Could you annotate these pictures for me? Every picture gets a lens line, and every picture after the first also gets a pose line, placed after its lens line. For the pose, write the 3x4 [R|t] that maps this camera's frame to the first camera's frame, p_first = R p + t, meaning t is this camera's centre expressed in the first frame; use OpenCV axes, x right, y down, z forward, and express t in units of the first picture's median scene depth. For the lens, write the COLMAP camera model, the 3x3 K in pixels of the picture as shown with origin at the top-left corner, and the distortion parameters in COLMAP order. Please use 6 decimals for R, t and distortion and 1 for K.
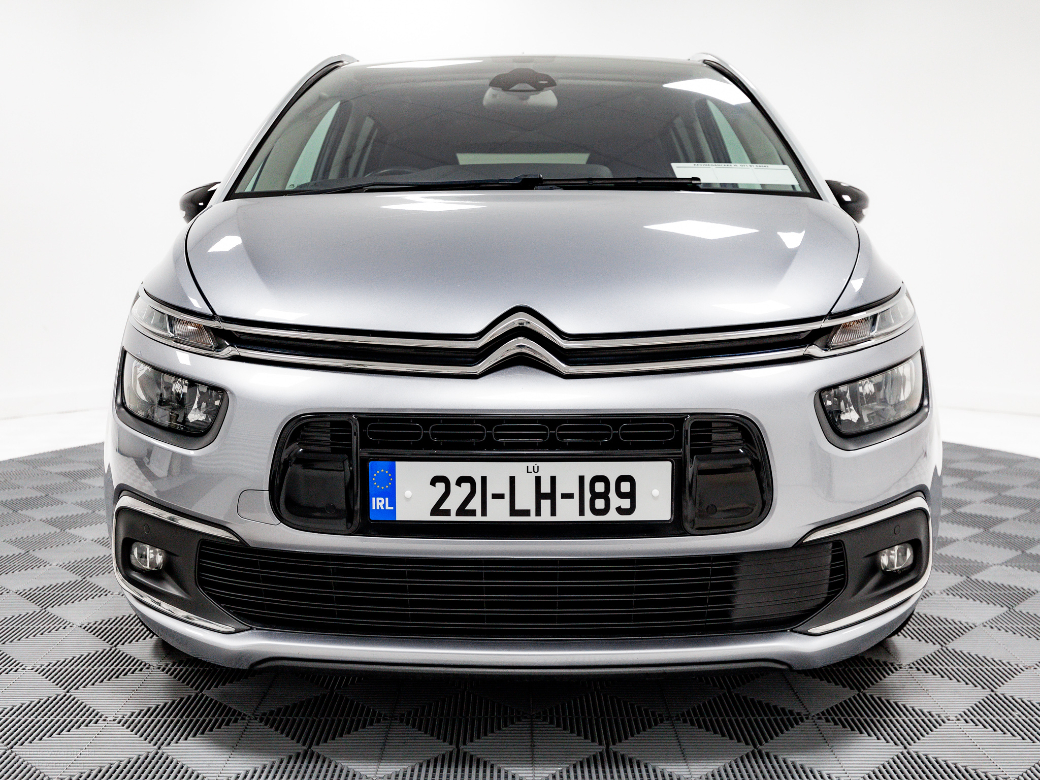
lens RADIAL K [[1138.8, 0, 520.0], [0, 1138.8, 390.0], [0, 0, 1]] dist [0.032272, 0.011954]
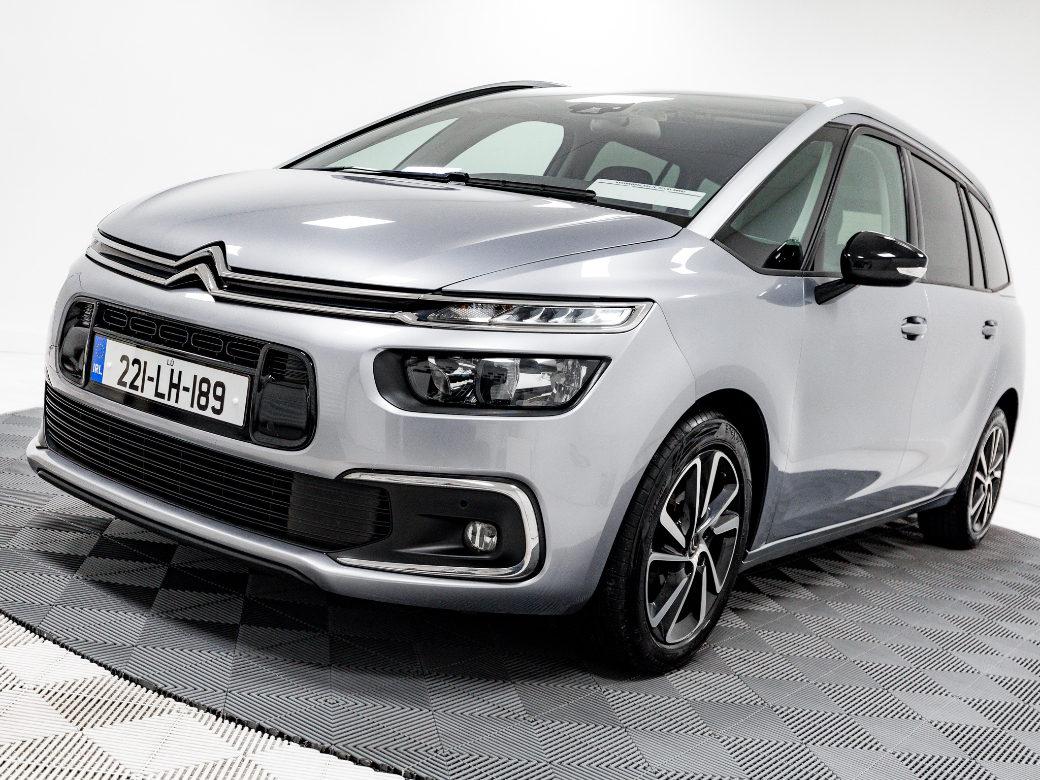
lens RADIAL K [[1138.8, 0, 520.0], [0, 1138.8, 390.0], [0, 0, 1]] dist [0.032272, 0.011954]
pose [[0.814026, 0.193942, -0.547493, 1.023835], [-0.227288, 0.973802, 0.007018, 0.001773], [0.534511, 0.118726, 0.836781, 0.147301]]
